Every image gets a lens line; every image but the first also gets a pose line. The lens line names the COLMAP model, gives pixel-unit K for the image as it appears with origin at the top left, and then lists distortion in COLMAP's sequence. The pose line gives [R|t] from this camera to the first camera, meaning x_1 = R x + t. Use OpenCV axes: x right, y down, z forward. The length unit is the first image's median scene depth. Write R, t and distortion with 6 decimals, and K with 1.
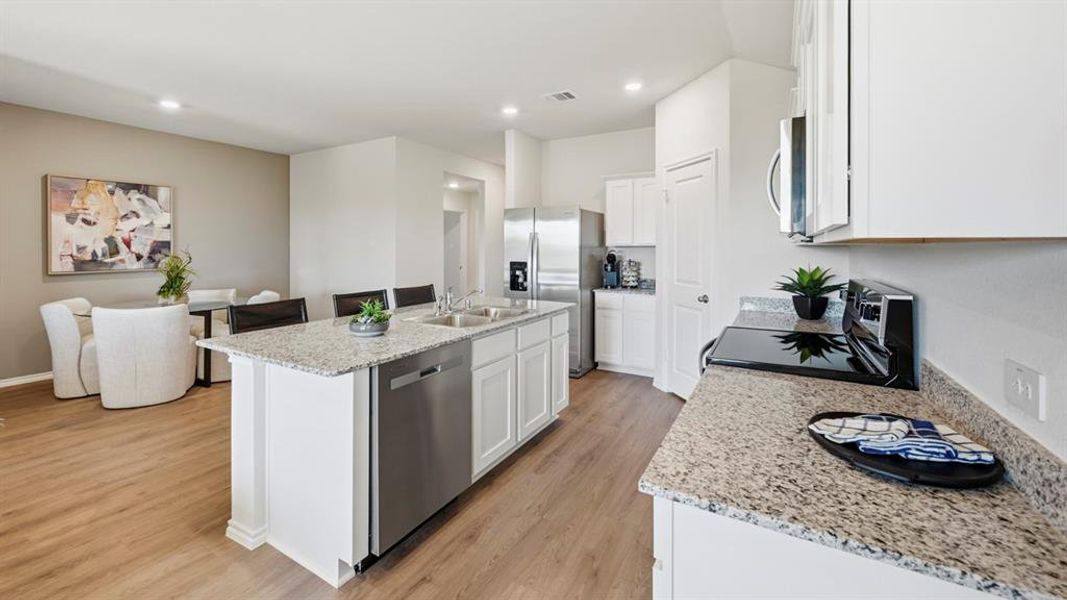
lens RADIAL K [[425.0, 0, 536.6], [0, 425.0, 246.6], [0, 0, 1]] dist [0.001577, -0.000165]
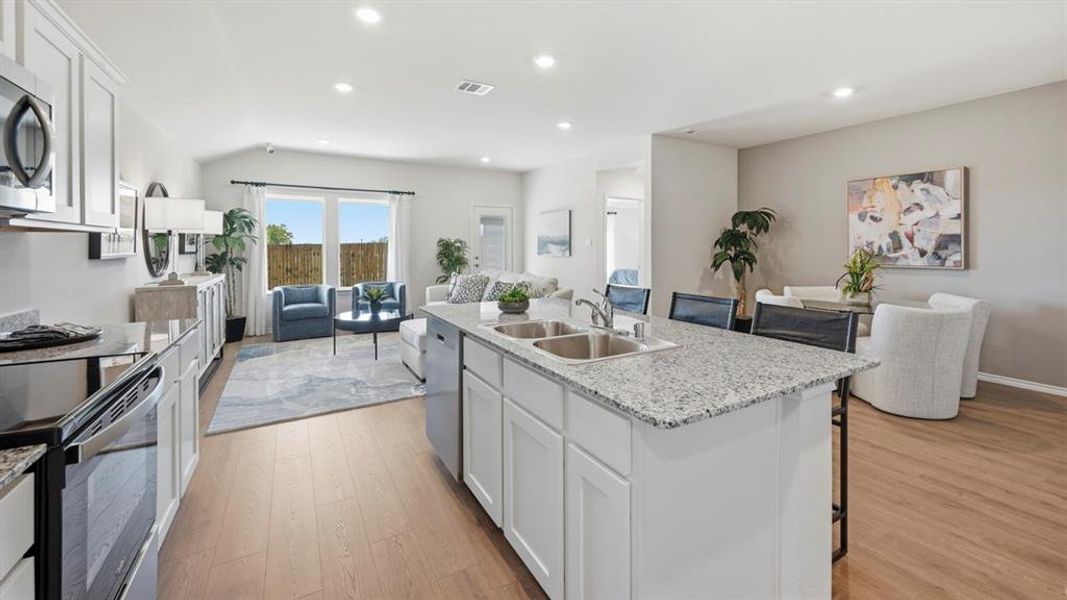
lens RADIAL K [[425.0, 0, 535.7], [0, 425.0, 247.8], [0, 0, 1]] dist [0.001577, -0.000165]
pose [[-0.507783, -0.001277, -0.861484, 0.278026], [-0.001332, 0.999999, -0.000697, 0.016049], [0.861484, 0.000794, -0.507784, 0.778252]]
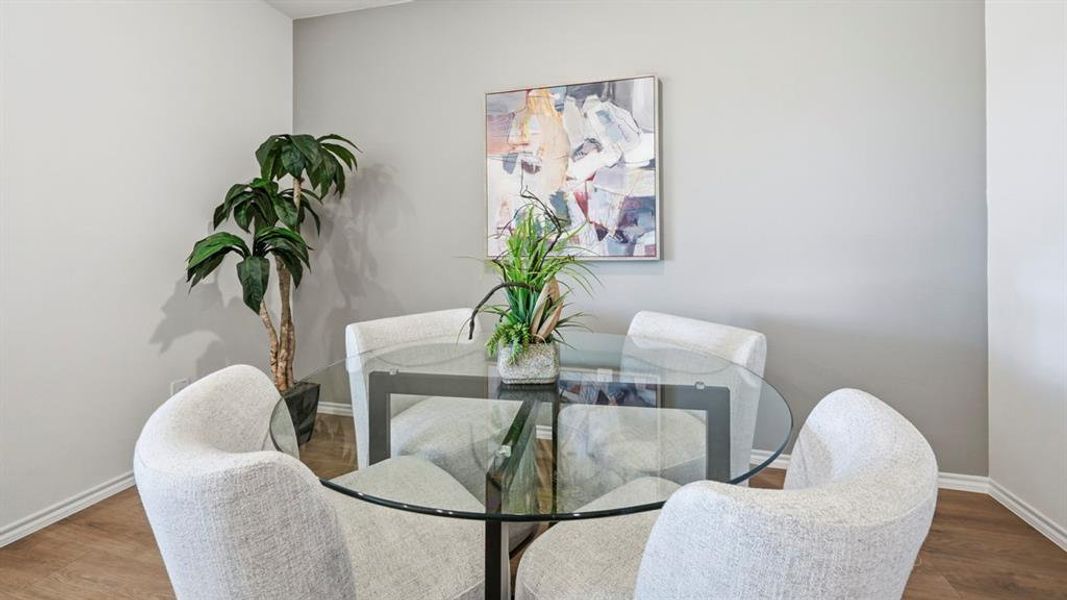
lens RADIAL K [[425.0, 0, 536.4], [0, 425.0, 242.2], [0, 0, 1]] dist [0.001577, -0.000165]
pose [[0.247362, -0.006360, -0.968902, -0.501679], [0.005887, 0.999970, -0.005061, 0.039744], [0.968905, -0.004452, 0.247392, 0.839383]]
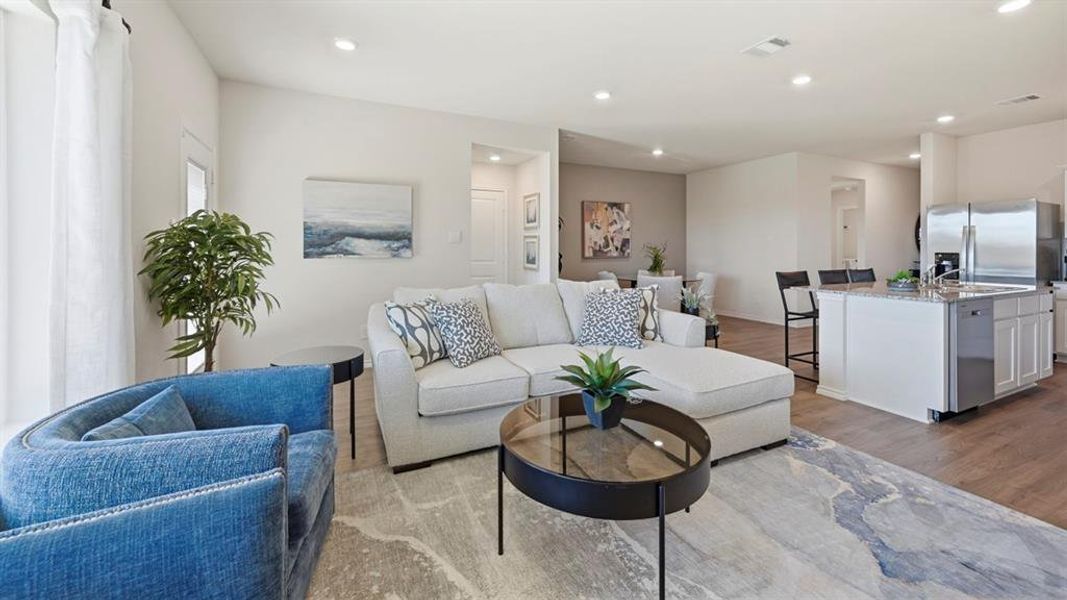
lens RADIAL K [[425.0, 0, 537.7], [0, 425.0, 244.2], [0, 0, 1]] dist [0.001577, -0.000165]
pose [[0.822531, -0.005146, -0.568698, -0.282650], [0.000432, 0.999964, -0.008423, 0.022092], [0.568721, 0.006682, 0.822504, -0.496790]]
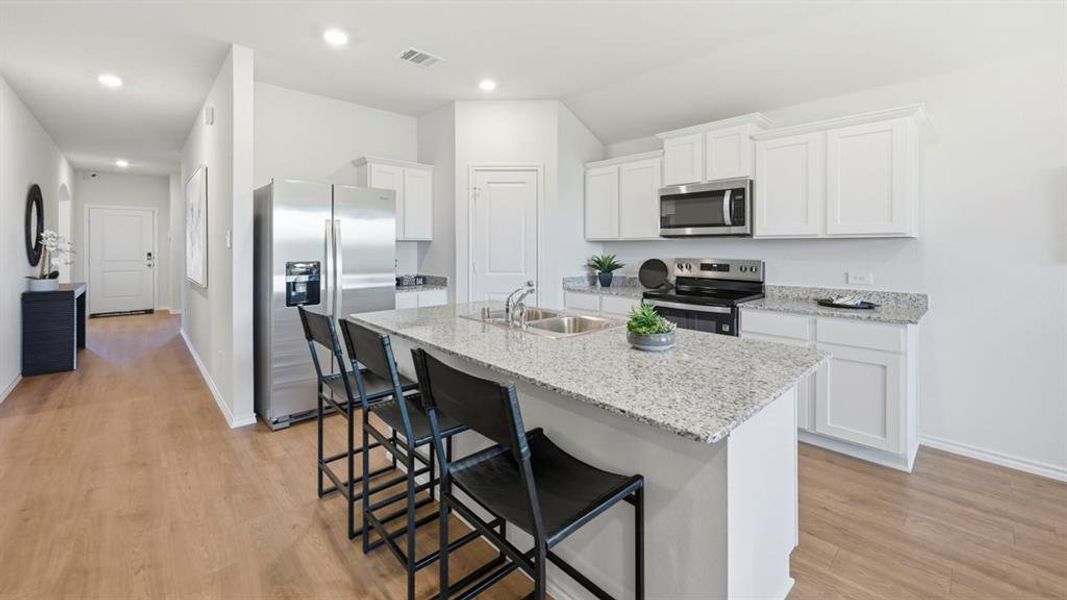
lens RADIAL K [[425.0, 0, 533.0], [0, 425.0, 245.3], [0, 0, 1]] dist [0.001577, -0.000165]
pose [[0.298869, -0.001277, 0.954293, -0.561776], [0.000818, 0.999999, 0.001082, 0.010154], [-0.954294, 0.000457, 0.298870, 0.458282]]
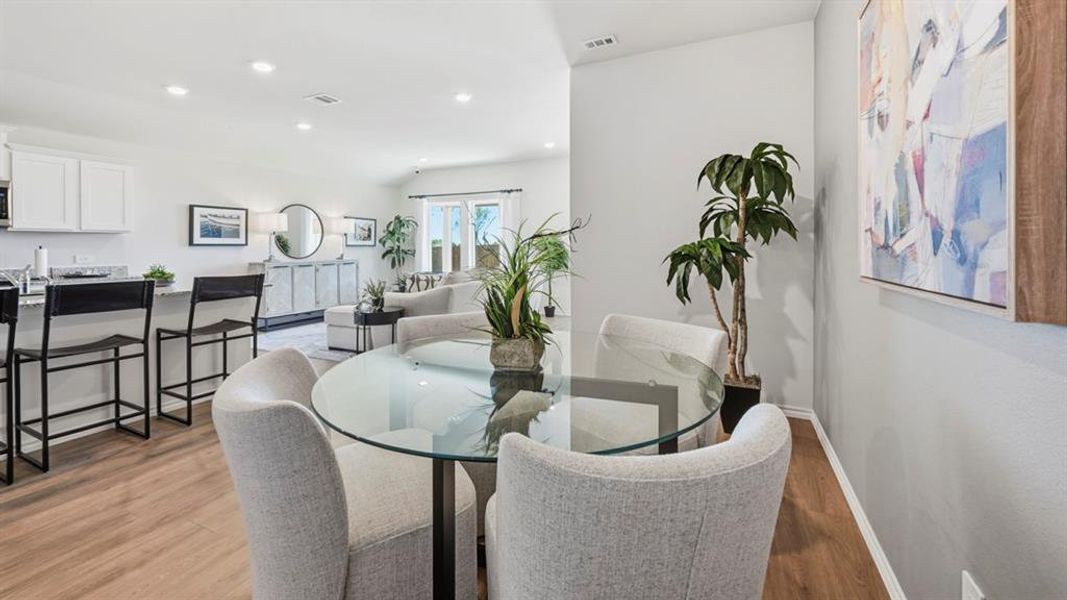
lens RADIAL K [[425.0, 0, 532.9], [0, 425.0, 249.8], [0, 0, 1]] dist [0.001577, -0.000165]
pose [[-0.997014, 0.000418, -0.077214, -0.752168], [-0.000228, 0.999965, 0.008360, 0.031162], [0.077215, 0.008352, -0.996979, 1.234755]]
